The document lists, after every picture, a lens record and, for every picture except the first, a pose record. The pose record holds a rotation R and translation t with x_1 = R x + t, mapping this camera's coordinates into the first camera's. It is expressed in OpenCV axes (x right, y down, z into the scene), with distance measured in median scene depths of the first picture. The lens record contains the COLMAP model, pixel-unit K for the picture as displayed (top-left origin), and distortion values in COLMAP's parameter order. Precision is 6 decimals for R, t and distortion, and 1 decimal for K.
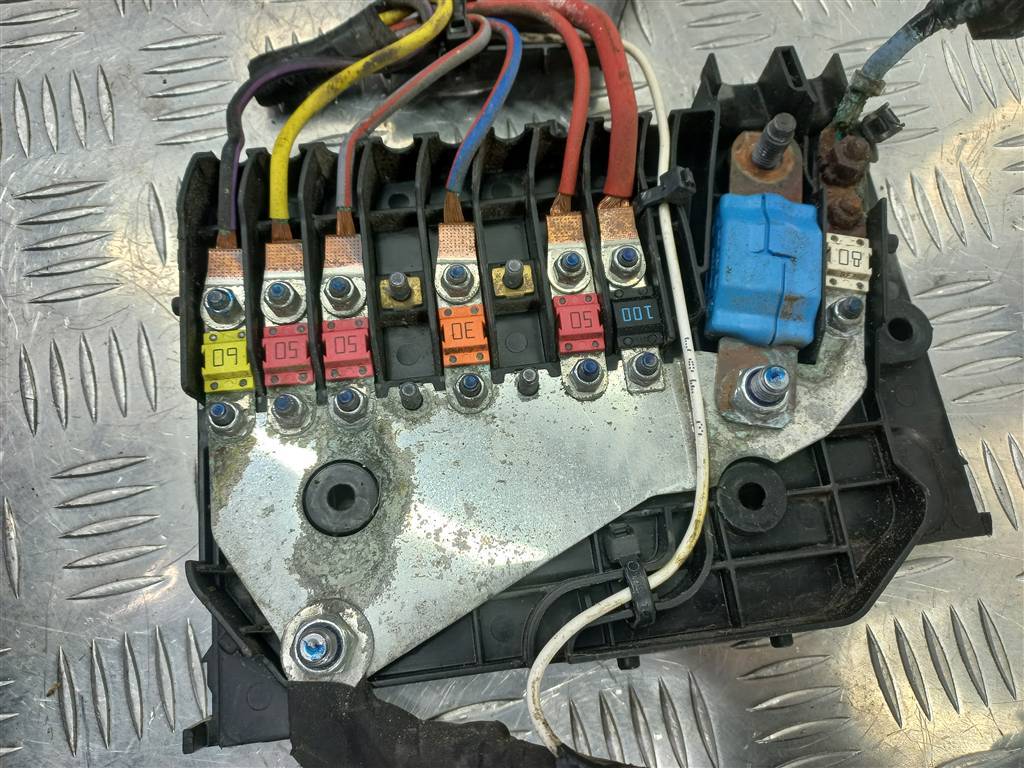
lens RADIAL K [[781.9, 0, 512.0], [0, 781.9, 384.0], [0, 0, 1]] dist [0.069187, -0.000461]
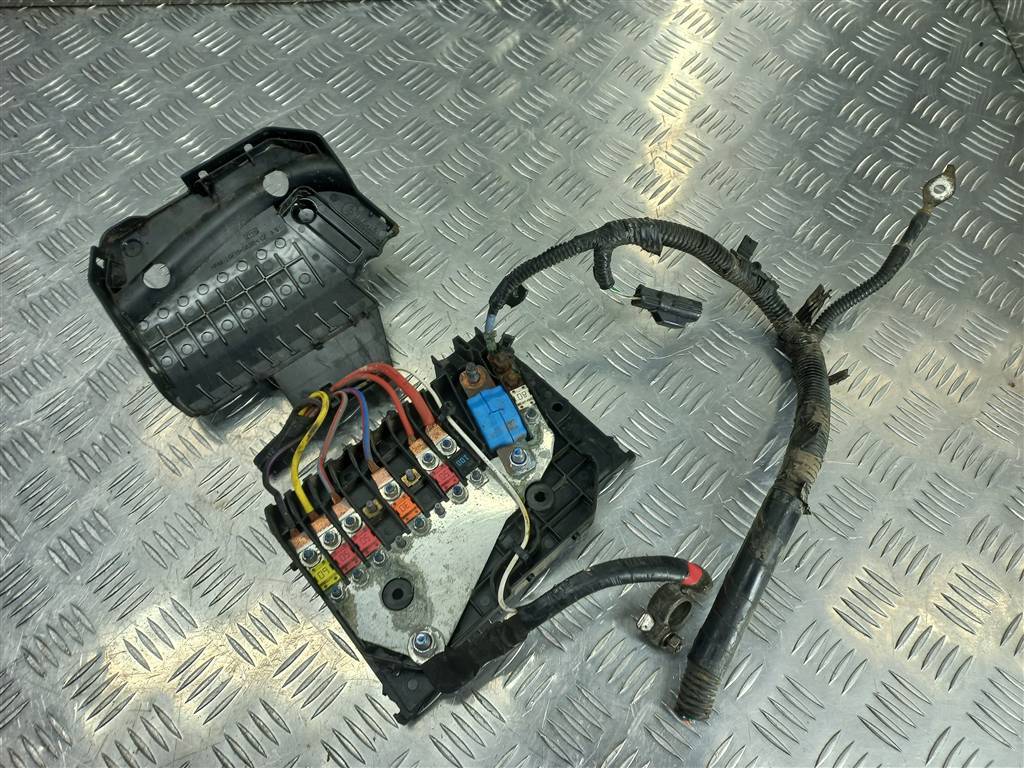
lens RADIAL K [[781.9, 0, 512.0], [0, 781.9, 384.0], [0, 0, 1]] dist [0.069187, -0.000461]
pose [[0.829965, -0.529928, 0.174170, -0.009195], [0.555621, 0.813039, -0.173934, 0.224055], [-0.049435, 0.241132, 0.969233, -1.408824]]
